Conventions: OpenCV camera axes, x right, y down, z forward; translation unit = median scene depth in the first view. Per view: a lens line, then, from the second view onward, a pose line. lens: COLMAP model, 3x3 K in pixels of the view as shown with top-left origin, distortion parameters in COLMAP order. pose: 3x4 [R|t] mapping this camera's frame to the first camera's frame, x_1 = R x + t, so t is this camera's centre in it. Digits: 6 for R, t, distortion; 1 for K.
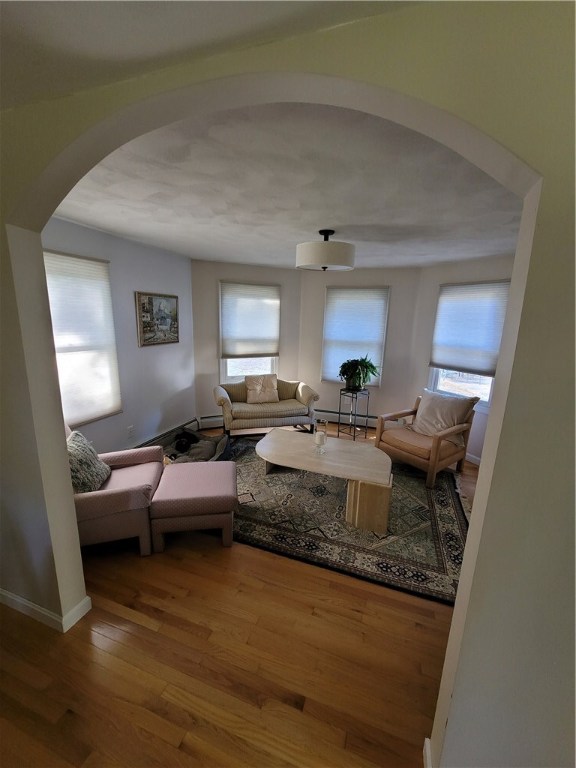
lens RADIAL K [[315.8, 0, 289.7], [0, 315.8, 373.5], [0, 0, 1]] dist [-0.002395, 0.000467]
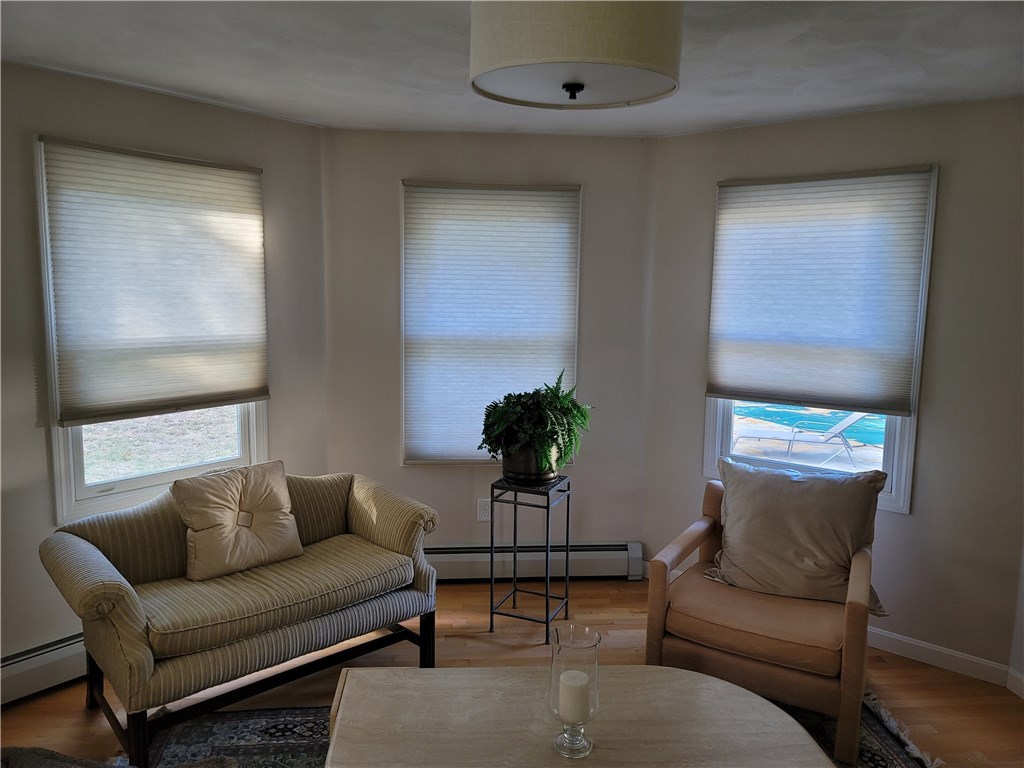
lens RADIAL K [[753.3, 0, 510.1], [0, 753.3, 375.9], [0, 0, 1]] dist [0.052993, -0.001954]
pose [[0.910772, -0.068103, 0.407254, -0.137084], [0.086023, 0.995958, -0.025831, -0.042093], [-0.403849, 0.058560, 0.912949, 0.260114]]
